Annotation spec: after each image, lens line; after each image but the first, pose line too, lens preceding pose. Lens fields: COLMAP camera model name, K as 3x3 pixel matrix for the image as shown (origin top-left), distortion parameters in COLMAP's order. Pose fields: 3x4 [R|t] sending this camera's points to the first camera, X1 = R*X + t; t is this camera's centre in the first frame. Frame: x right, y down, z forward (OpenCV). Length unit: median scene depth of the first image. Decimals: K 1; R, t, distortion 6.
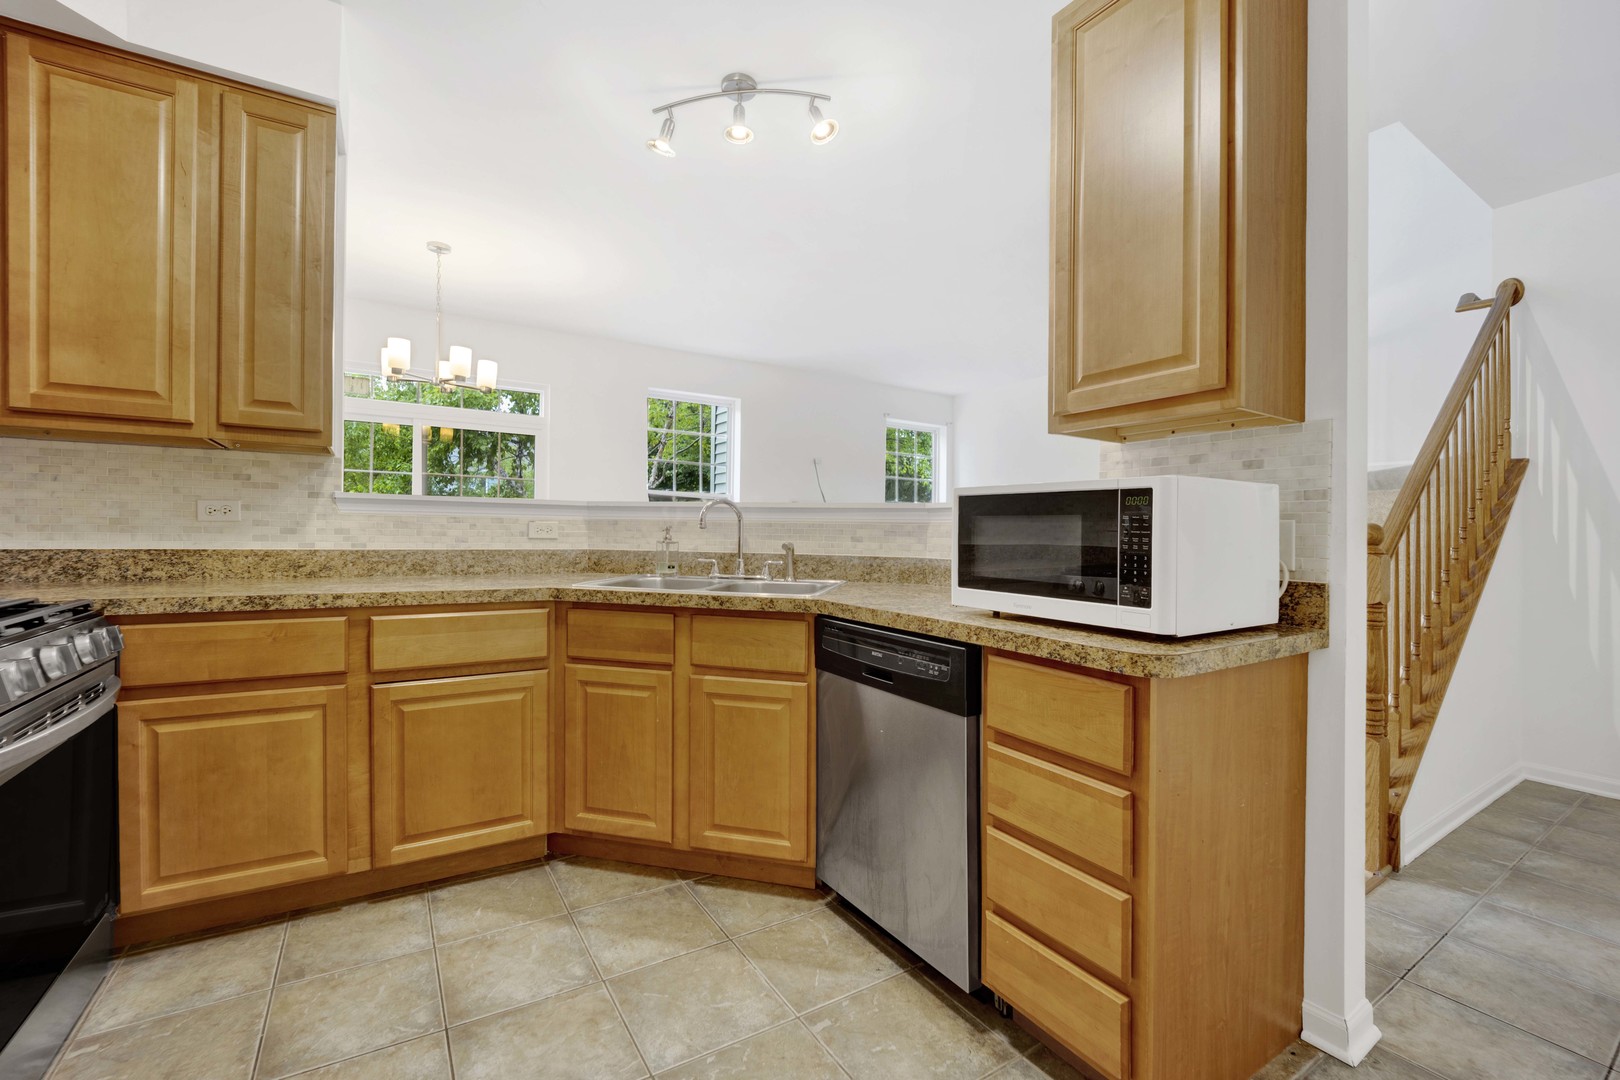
lens RADIAL K [[664.1, 0, 812.9], [0, 664.1, 531.7], [0, 0, 1]] dist [0.001088, -0.008574]
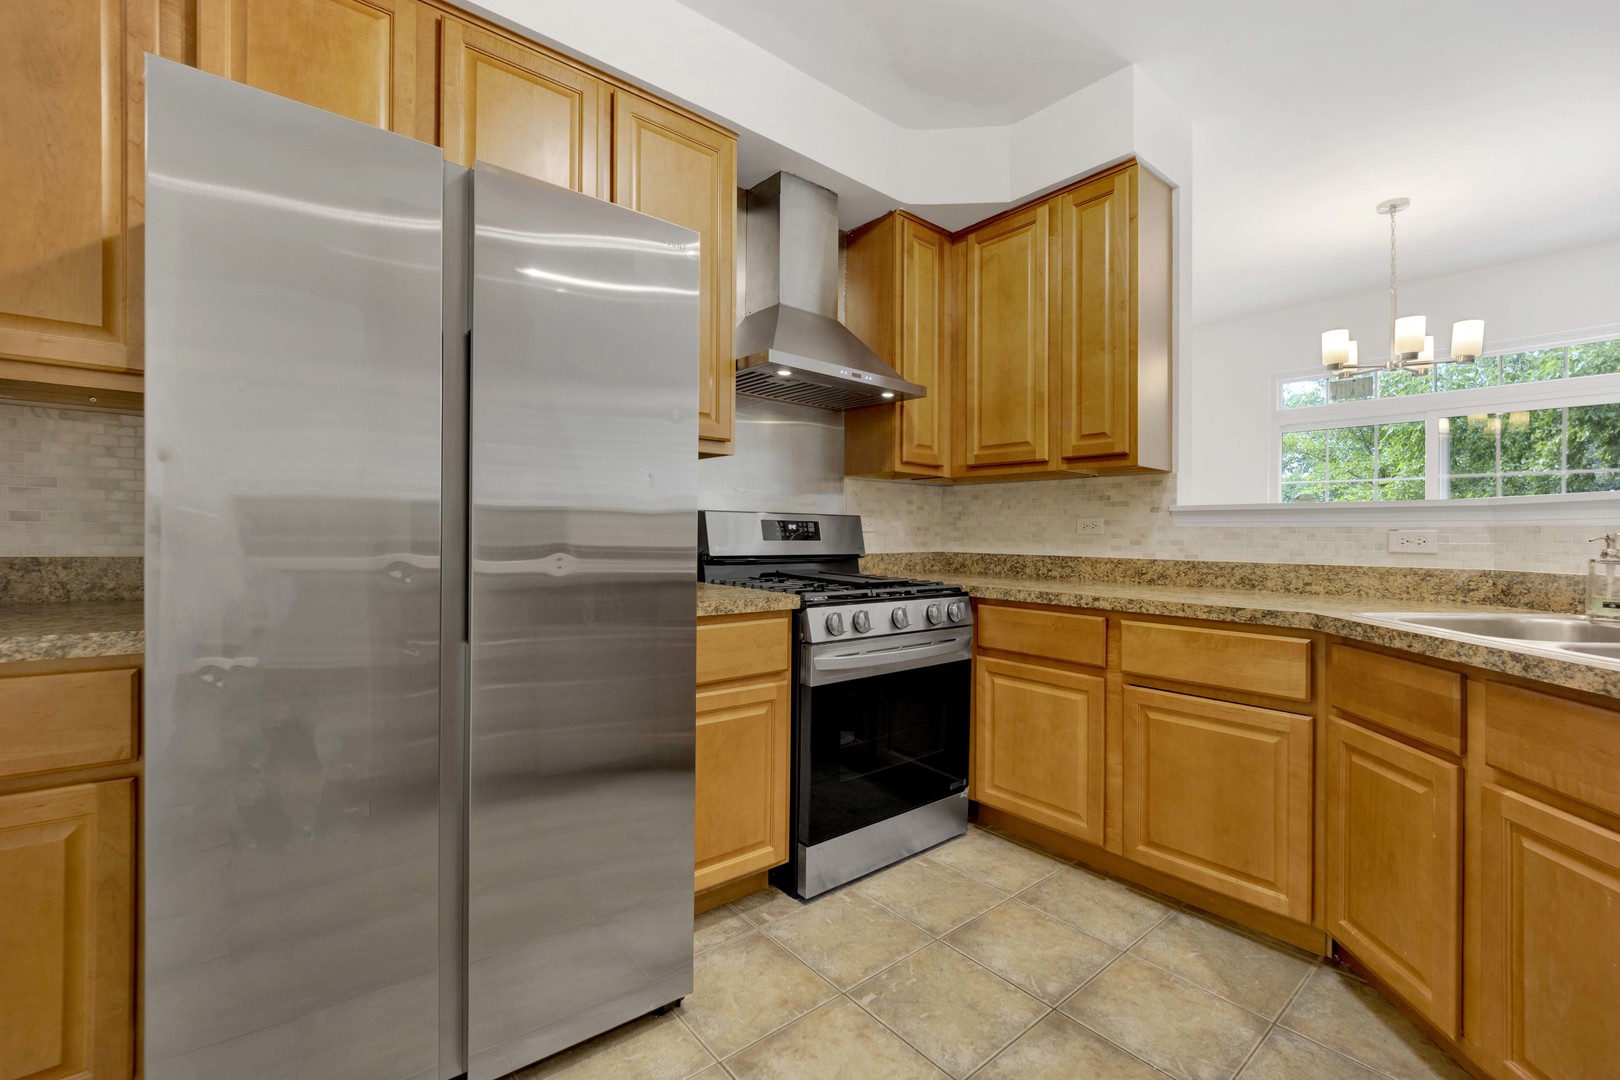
lens RADIAL K [[675.3, 0, 810.0], [0, 675.3, 540.0], [0, 0, 1]] dist [-0.001223, -0.009923]
pose [[0.152051, -0.005447, -0.988358, 0.319454], [-0.007401, 0.999951, -0.006649, 0.007945], [0.988345, 0.008326, 0.152003, 0.310420]]
